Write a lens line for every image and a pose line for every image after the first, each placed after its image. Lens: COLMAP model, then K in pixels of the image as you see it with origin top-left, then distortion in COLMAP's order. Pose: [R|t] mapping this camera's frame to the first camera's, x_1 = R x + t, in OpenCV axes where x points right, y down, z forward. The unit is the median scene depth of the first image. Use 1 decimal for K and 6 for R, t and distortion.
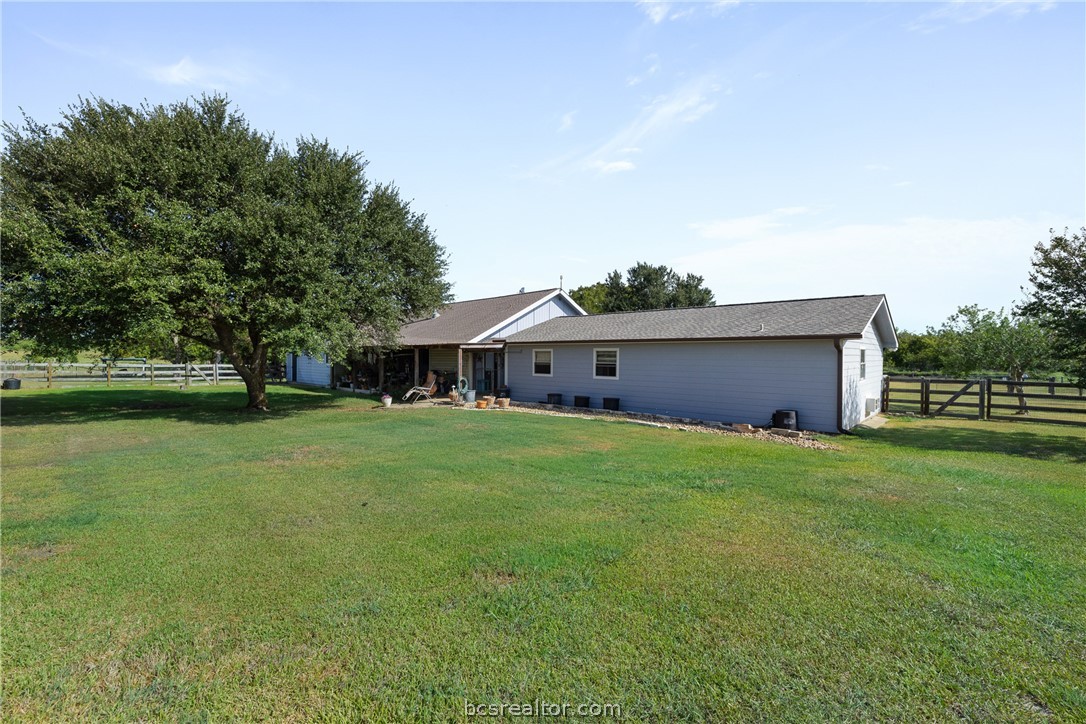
lens RADIAL K [[470.9, 0, 540.4], [0, 470.9, 363.4], [0, 0, 1]] dist [0.002175, 0.000061]
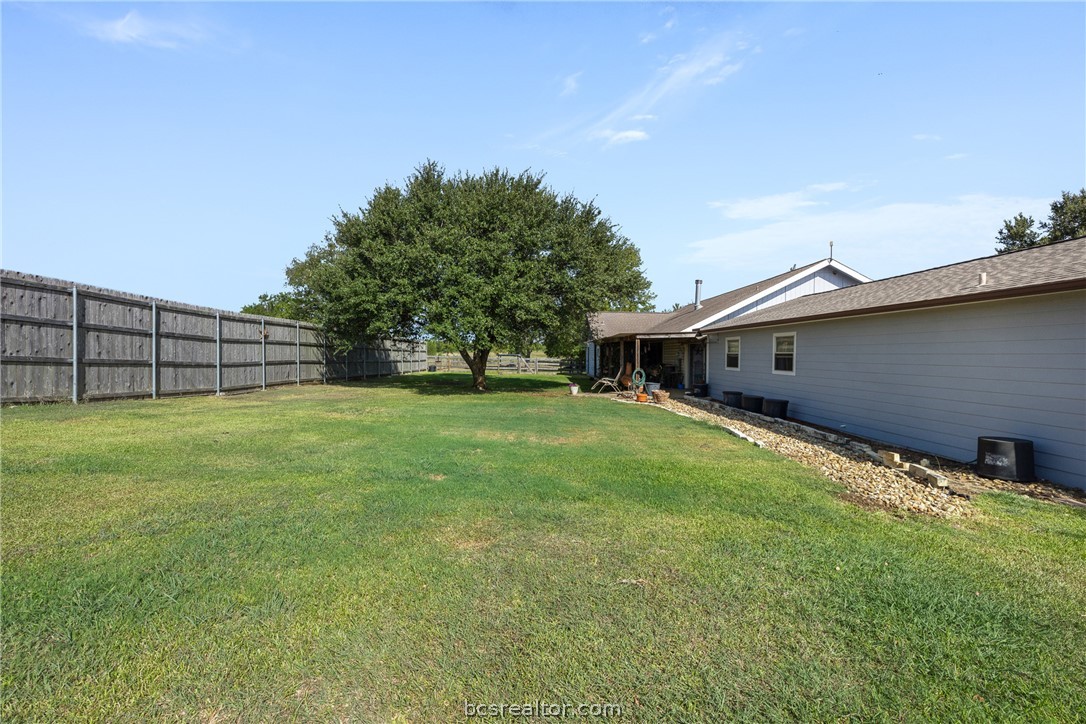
lens RADIAL K [[470.9, 0, 541.2], [0, 470.9, 357.7], [0, 0, 1]] dist [0.002175, 0.000061]
pose [[0.696177, 0.004014, -0.717859, 0.383816], [-0.008045, 0.999965, -0.002212, 0.010911], [0.717825, 0.007315, 0.696185, 0.193010]]
